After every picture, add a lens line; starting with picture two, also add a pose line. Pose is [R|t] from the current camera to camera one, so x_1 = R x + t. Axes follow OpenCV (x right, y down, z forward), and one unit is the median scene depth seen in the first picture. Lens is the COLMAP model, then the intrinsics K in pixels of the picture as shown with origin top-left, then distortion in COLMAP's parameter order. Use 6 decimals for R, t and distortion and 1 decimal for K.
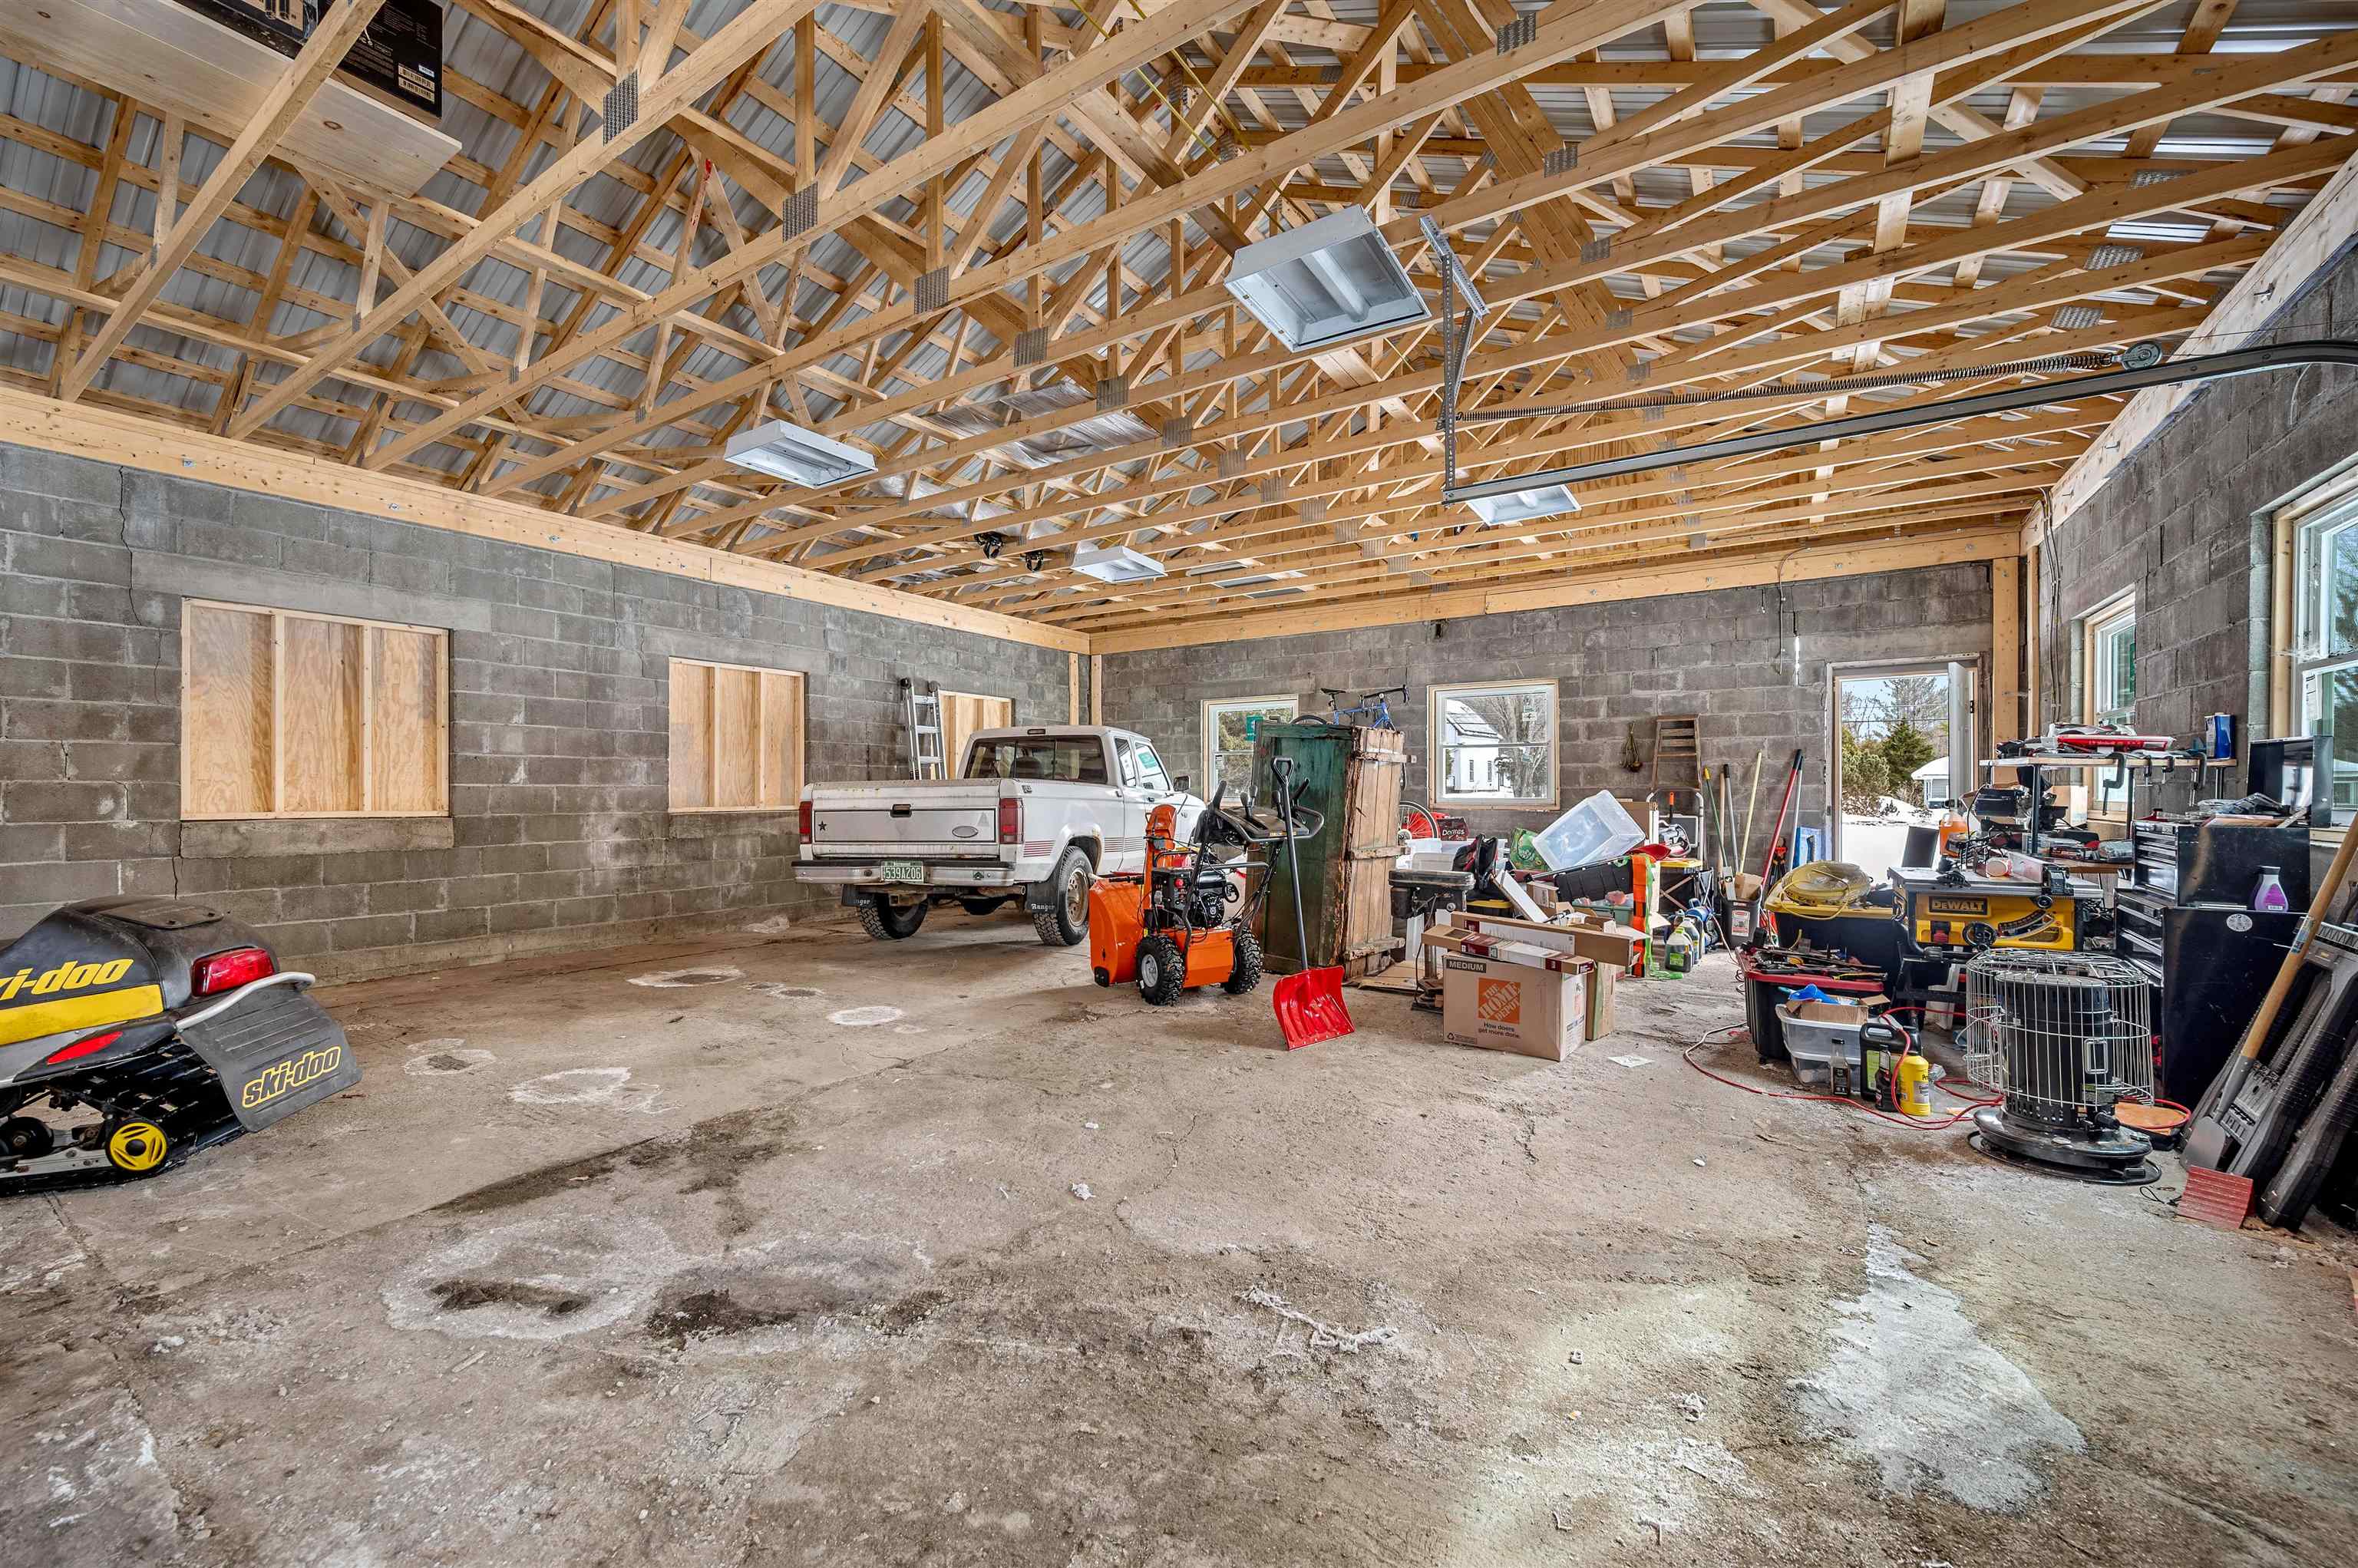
lens RADIAL K [[947.5, 0, 1169.1], [0, 947.5, 787.5], [0, 0, 1]] dist [-0.001814, 0.000090]
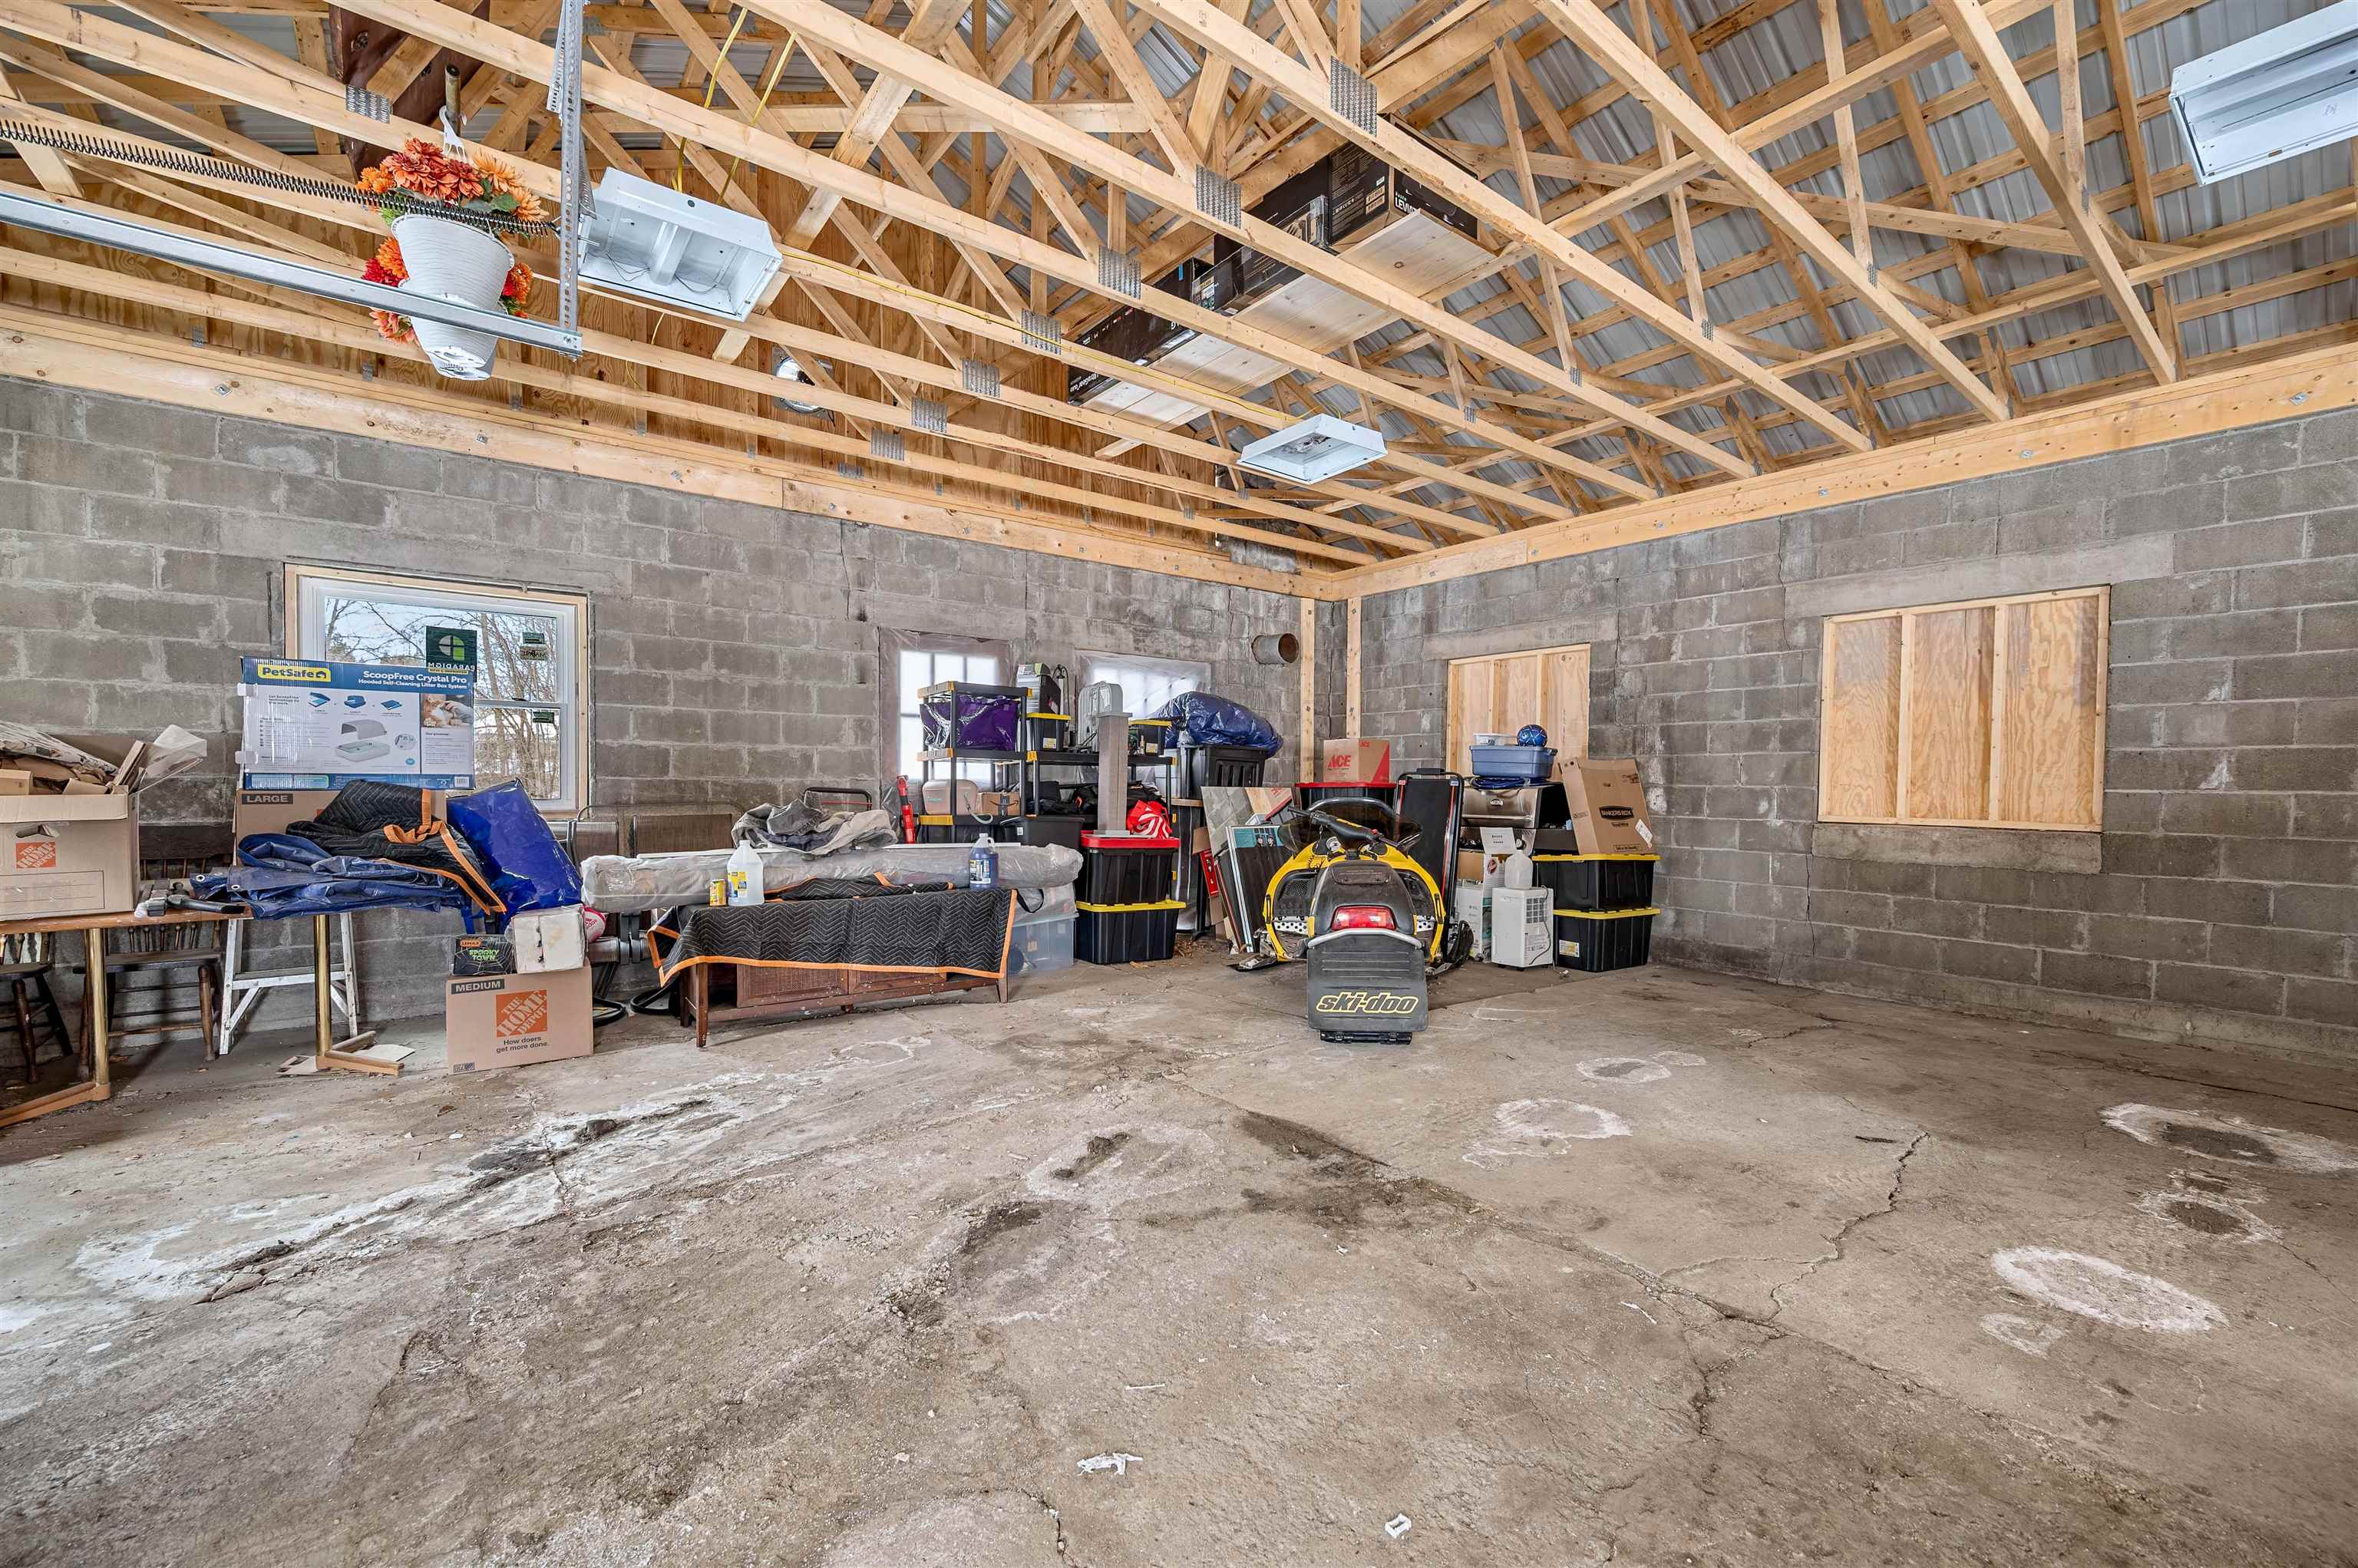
lens RADIAL K [[947.5, 0, 1164.9], [0, 947.5, 797.3], [0, 0, 1]] dist [-0.001814, 0.000090]
pose [[-0.327698, 0.011251, -0.944716, 0.271182], [-0.006604, 0.999877, 0.014199, -0.004368], [0.944760, 0.010892, -0.327583, 0.722252]]
